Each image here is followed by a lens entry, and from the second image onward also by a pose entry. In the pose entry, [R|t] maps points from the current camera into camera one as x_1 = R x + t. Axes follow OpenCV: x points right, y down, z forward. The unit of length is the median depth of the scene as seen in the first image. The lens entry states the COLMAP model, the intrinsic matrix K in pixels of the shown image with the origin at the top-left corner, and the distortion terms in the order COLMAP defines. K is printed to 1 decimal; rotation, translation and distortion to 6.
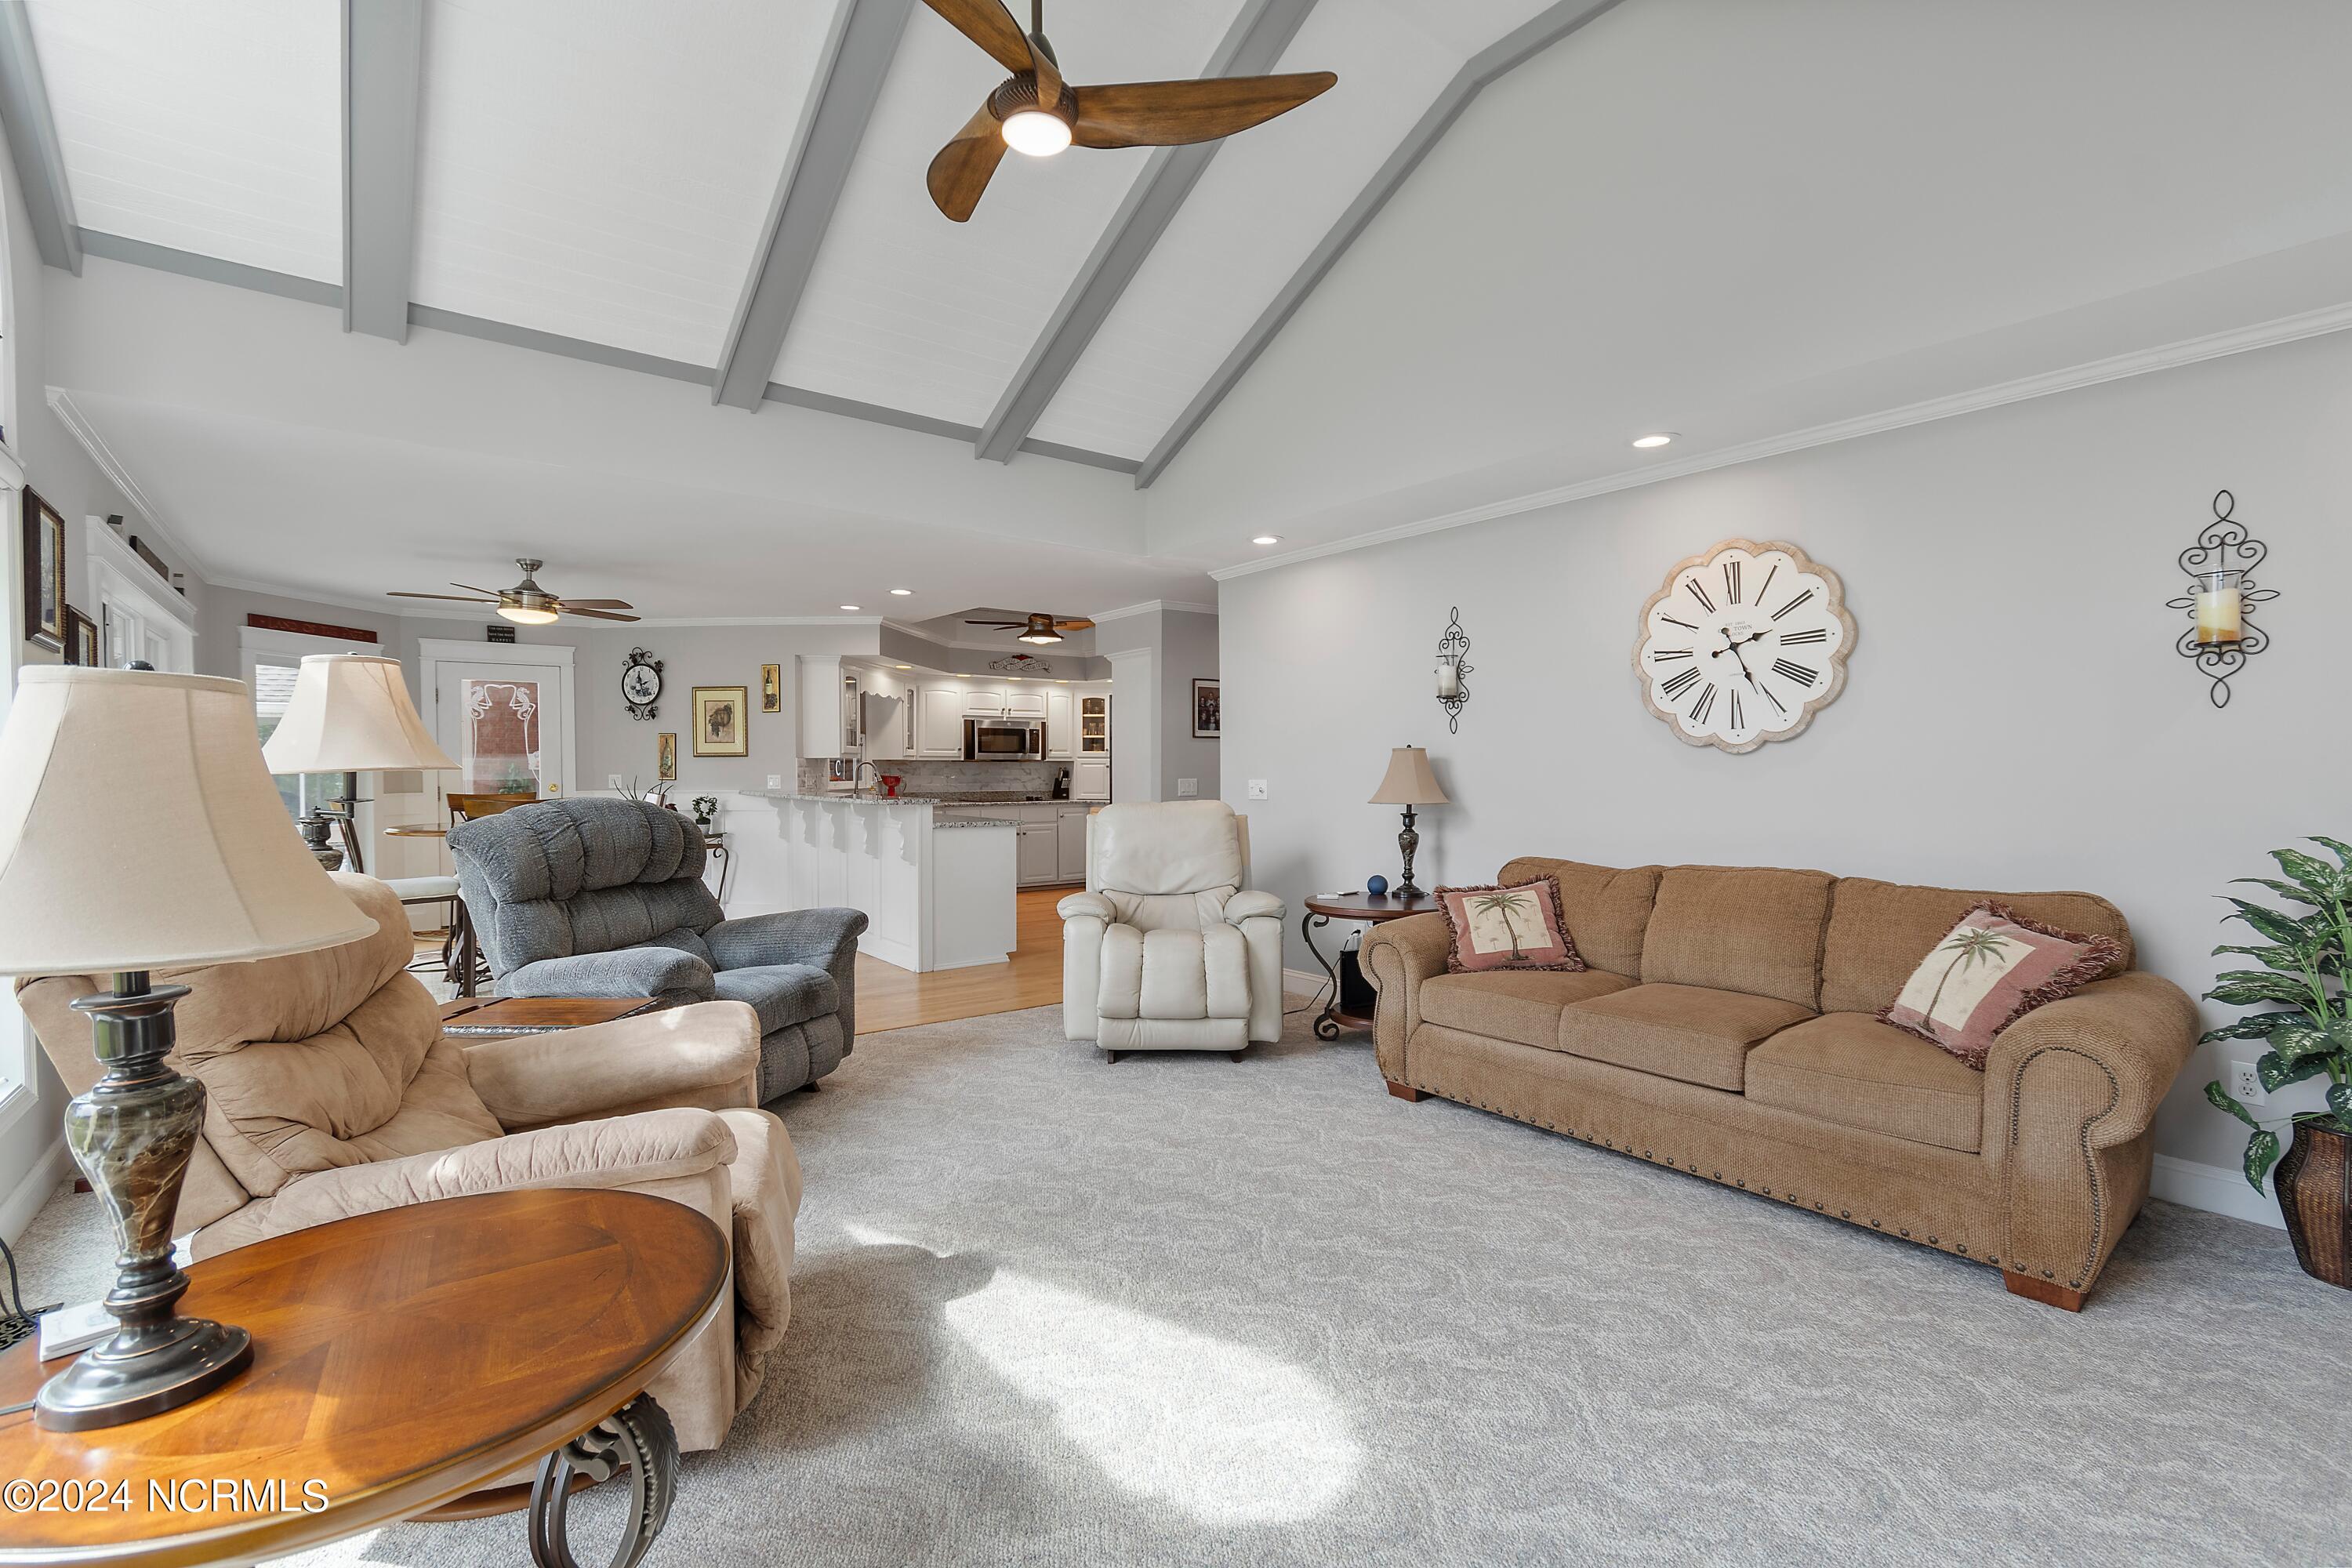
lens RADIAL K [[1050.1, 0, 1171.7], [0, 1050.1, 785.9], [0, 0, 1]] dist [0.002355, -0.000488]
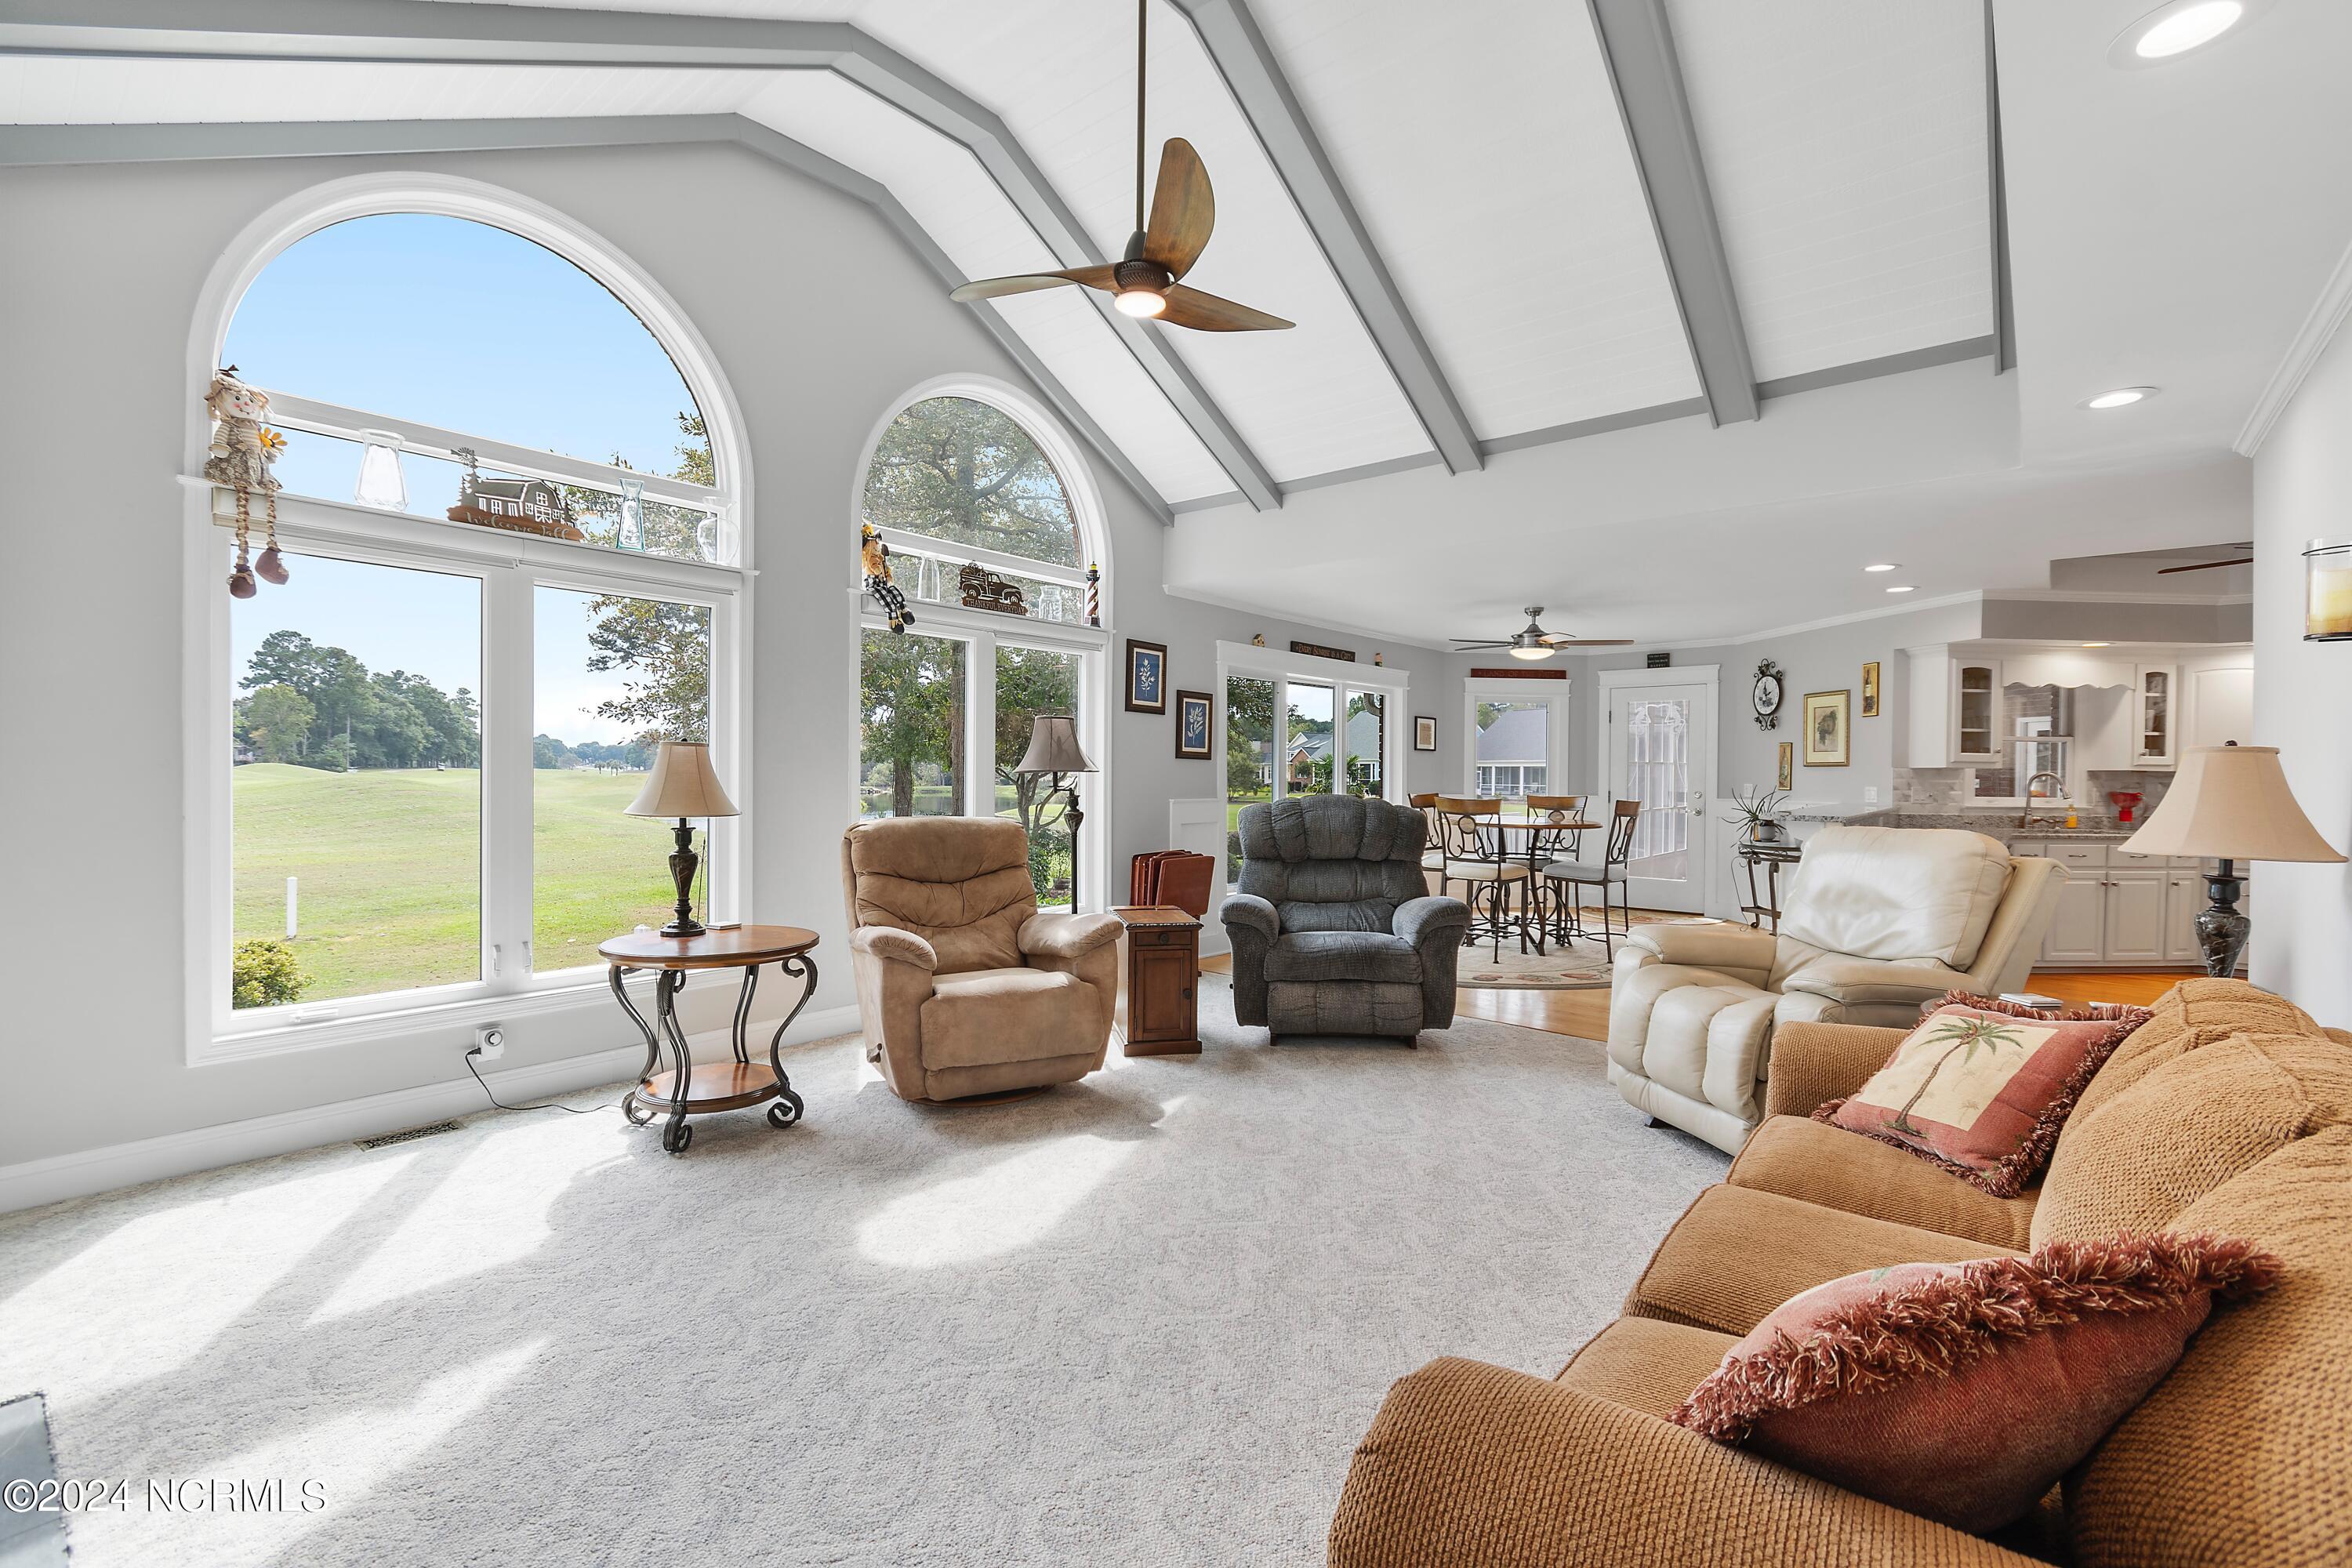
lens RADIAL K [[1050.1, 0, 1167.2], [0, 1050.1, 774.6], [0, 0, 1]] dist [0.002355, -0.000488]
pose [[0.198928, 0.005504, -0.979999, 0.738406], [-0.028237, 0.999601, -0.000118, -0.007734], [0.979607, 0.027695, 0.199004, 0.476477]]
